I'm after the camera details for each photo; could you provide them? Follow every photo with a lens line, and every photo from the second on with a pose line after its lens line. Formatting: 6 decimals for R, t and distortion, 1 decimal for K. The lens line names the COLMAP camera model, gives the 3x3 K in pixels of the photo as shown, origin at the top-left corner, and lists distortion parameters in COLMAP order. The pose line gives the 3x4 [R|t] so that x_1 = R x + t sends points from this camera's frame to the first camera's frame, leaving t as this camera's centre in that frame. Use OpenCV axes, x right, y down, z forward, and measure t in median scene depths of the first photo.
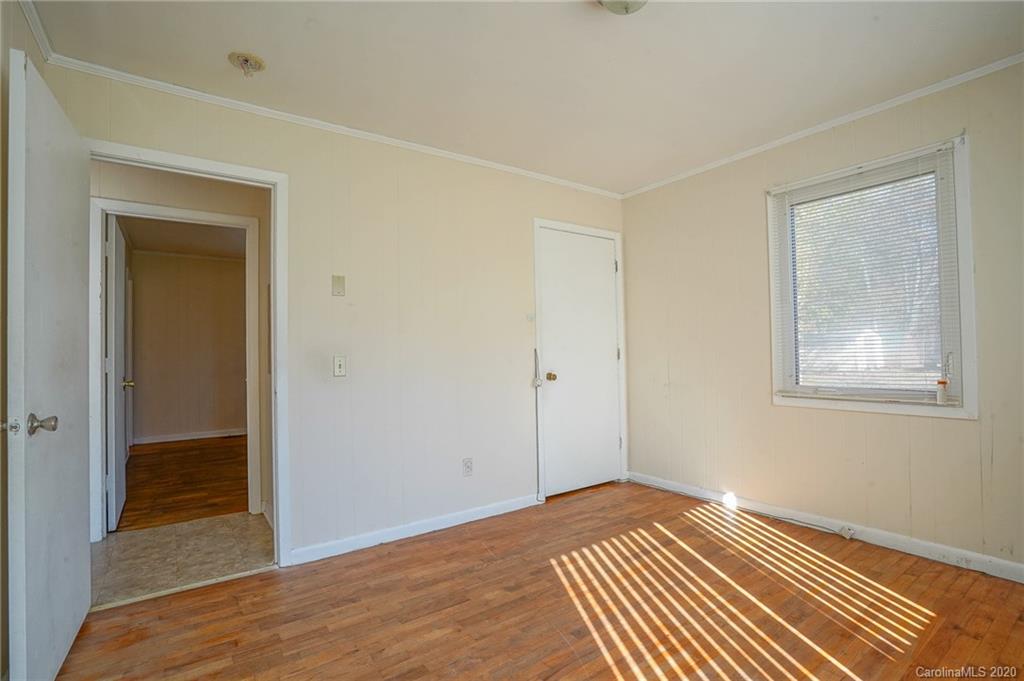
lens RADIAL K [[485.4, 0, 507.3], [0, 485.4, 343.9], [0, 0, 1]] dist [-0.060305, 0.021646]
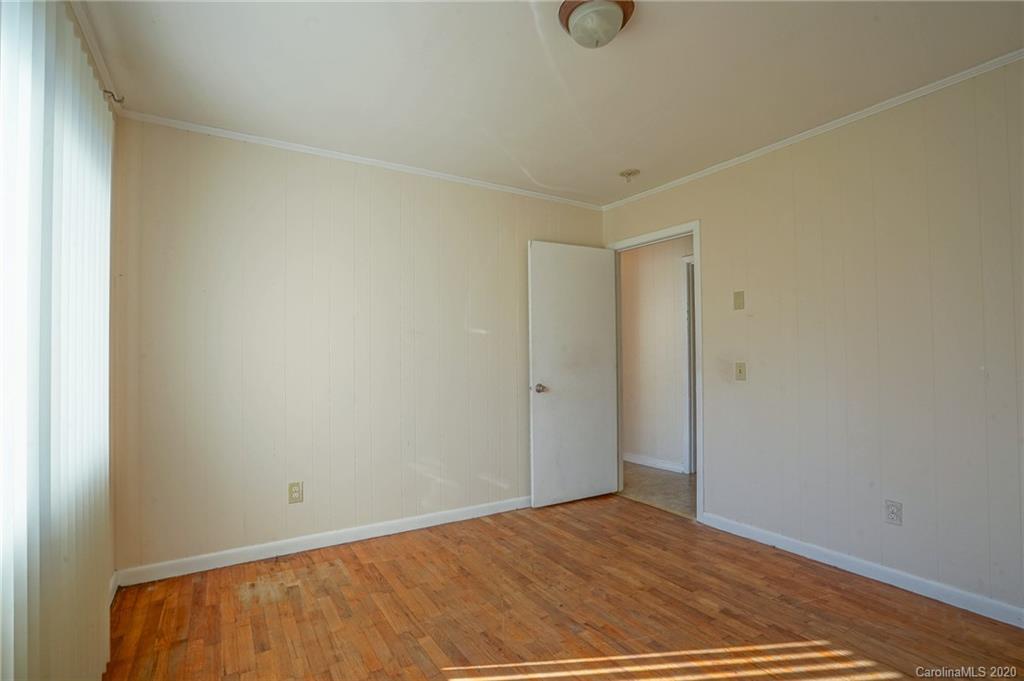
lens RADIAL K [[485.4, 0, 507.3], [0, 485.4, 343.9], [0, 0, 1]] dist [-0.060305, 0.021646]
pose [[-0.071010, -0.003078, -0.997471, 0.891976], [0.028351, 0.999585, -0.005103, -0.032144], [0.997073, -0.028642, -0.070893, 0.579173]]
